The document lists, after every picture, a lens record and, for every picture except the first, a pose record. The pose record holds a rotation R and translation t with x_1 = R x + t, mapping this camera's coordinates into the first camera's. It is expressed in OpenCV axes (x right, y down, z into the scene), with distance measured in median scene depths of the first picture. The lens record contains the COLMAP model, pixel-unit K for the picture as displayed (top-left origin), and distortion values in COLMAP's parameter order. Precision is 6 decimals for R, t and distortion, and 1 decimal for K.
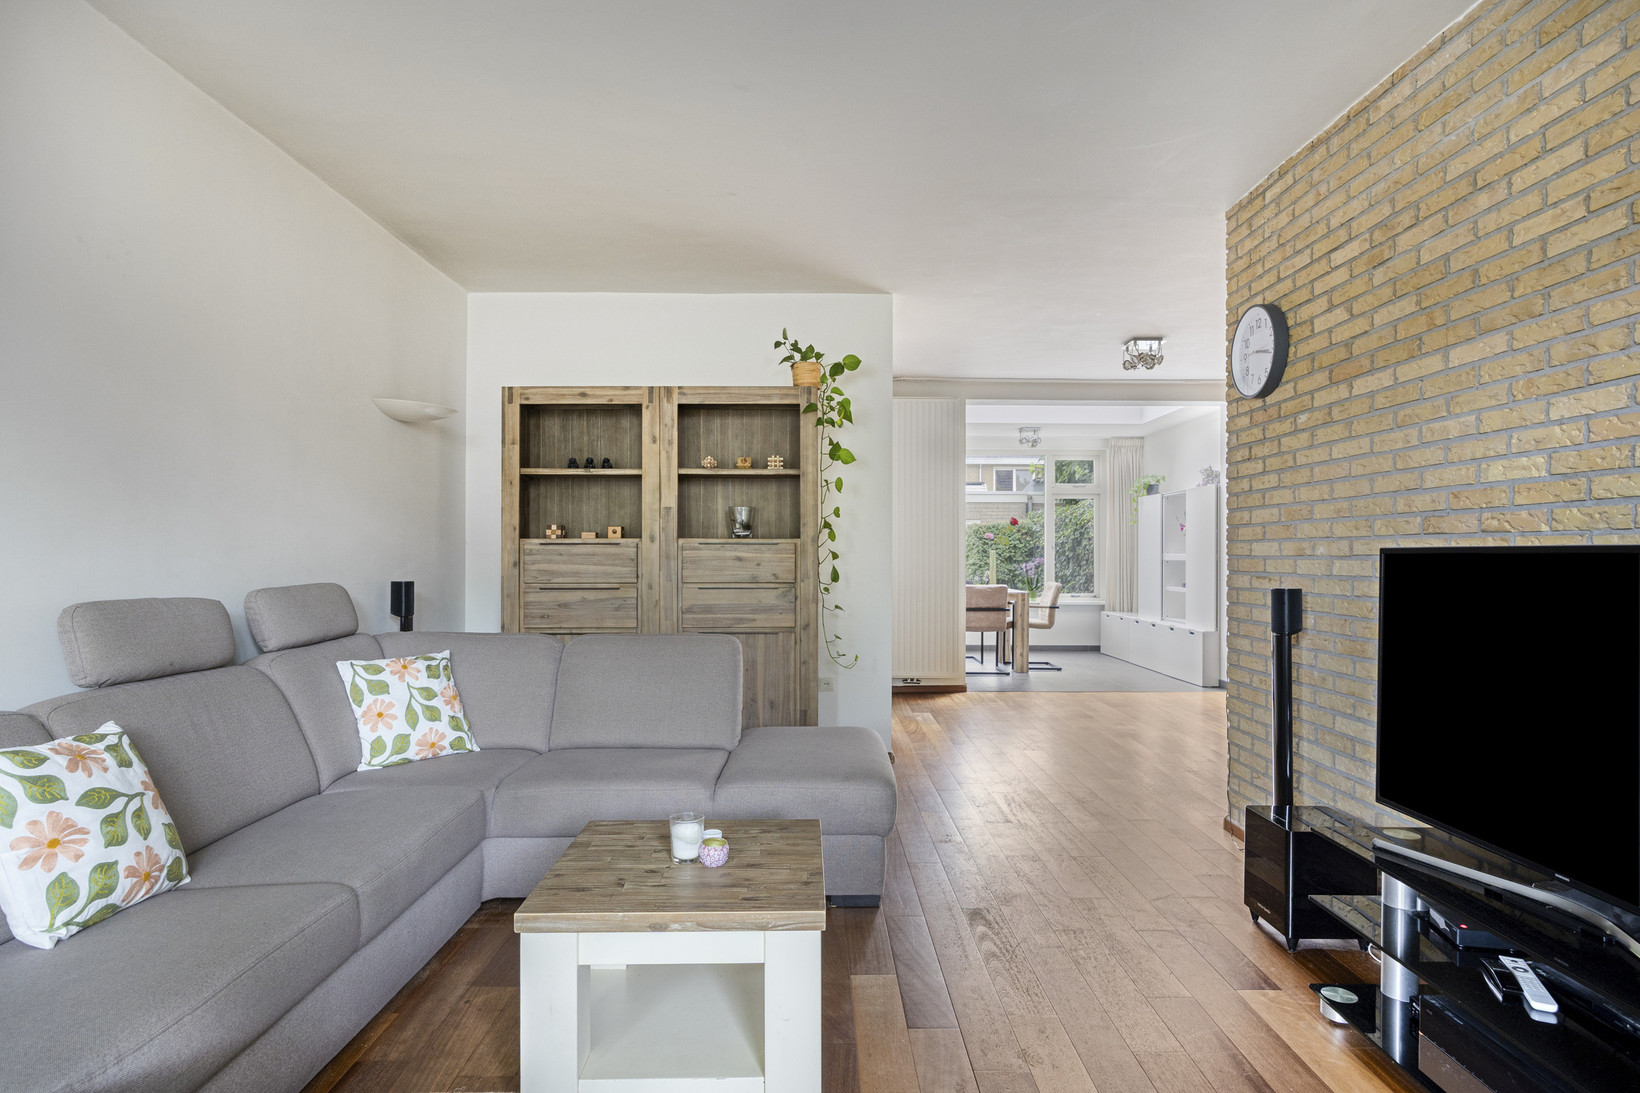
lens RADIAL K [[894.5, 0, 819.6], [0, 894.5, 547.6], [0, 0, 1]] dist [-0.001270, -0.002283]
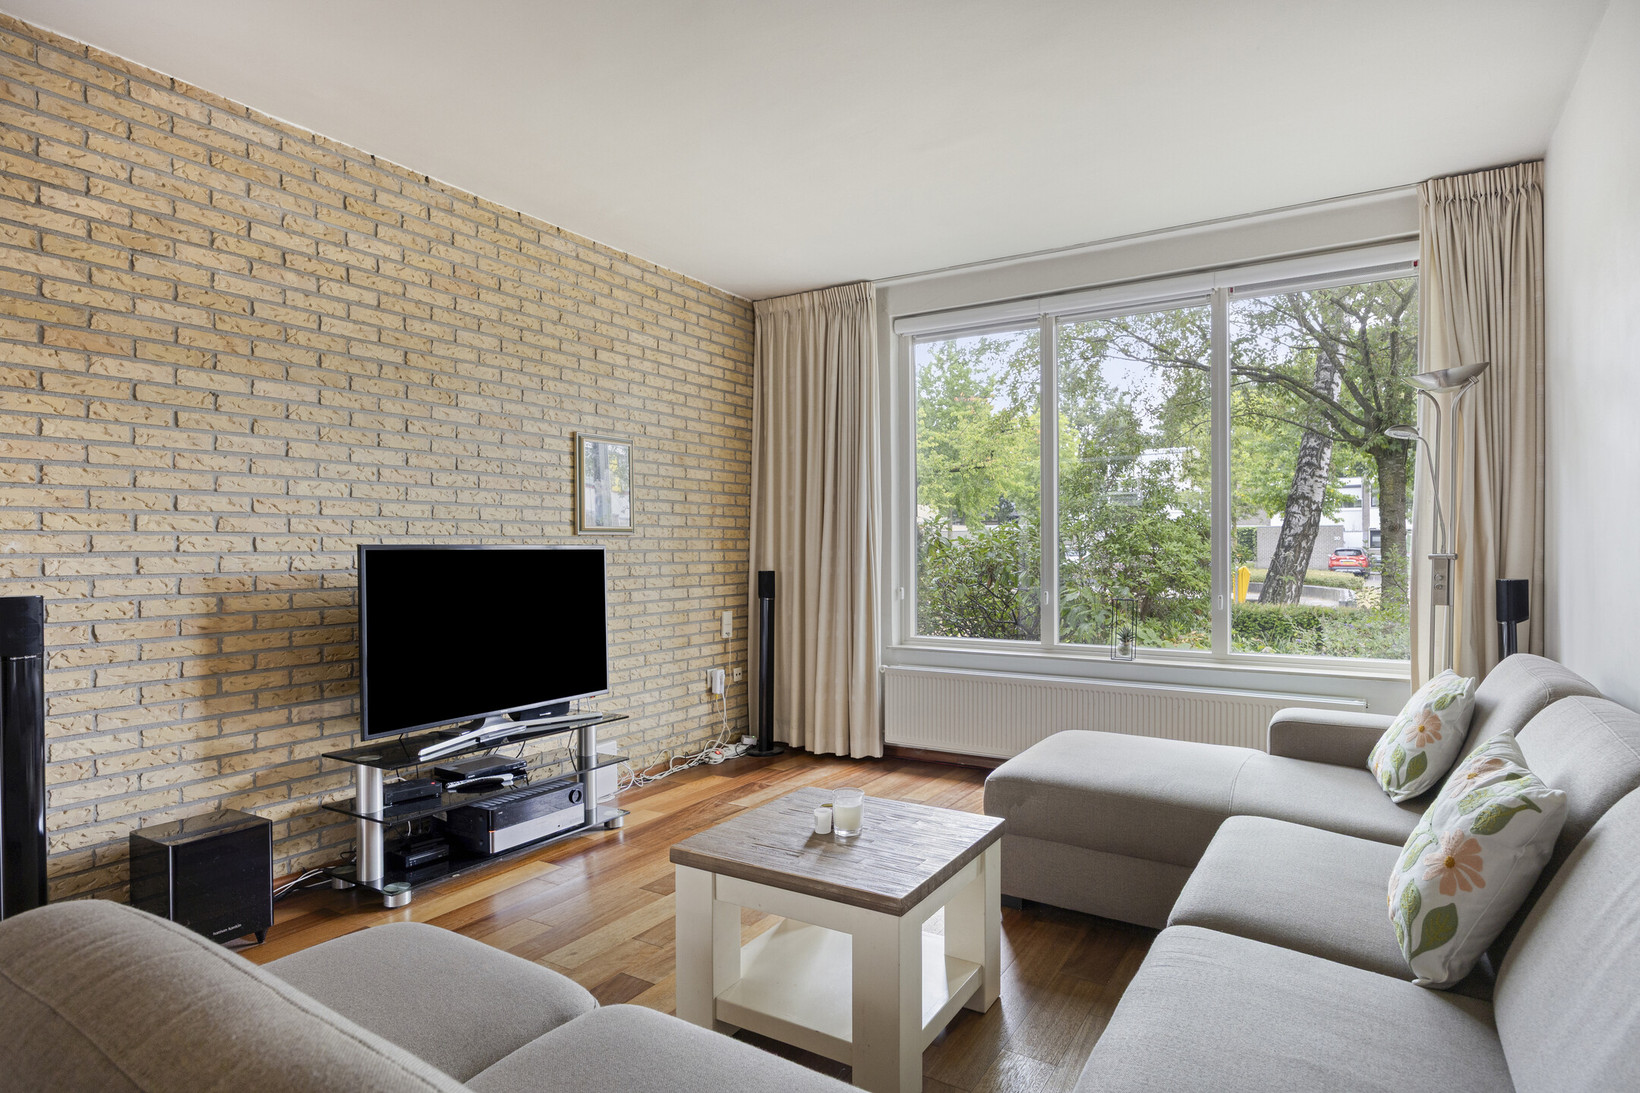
lens RADIAL K [[894.5, 0, 816.7], [0, 894.5, 545.0], [0, 0, 1]] dist [-0.001270, -0.002283]
pose [[-0.838509, 0.008481, 0.544822, -0.533079], [0.001797, 0.999916, -0.012799, 0.015291], [-0.544885, -0.009752, -0.838454, 1.472585]]
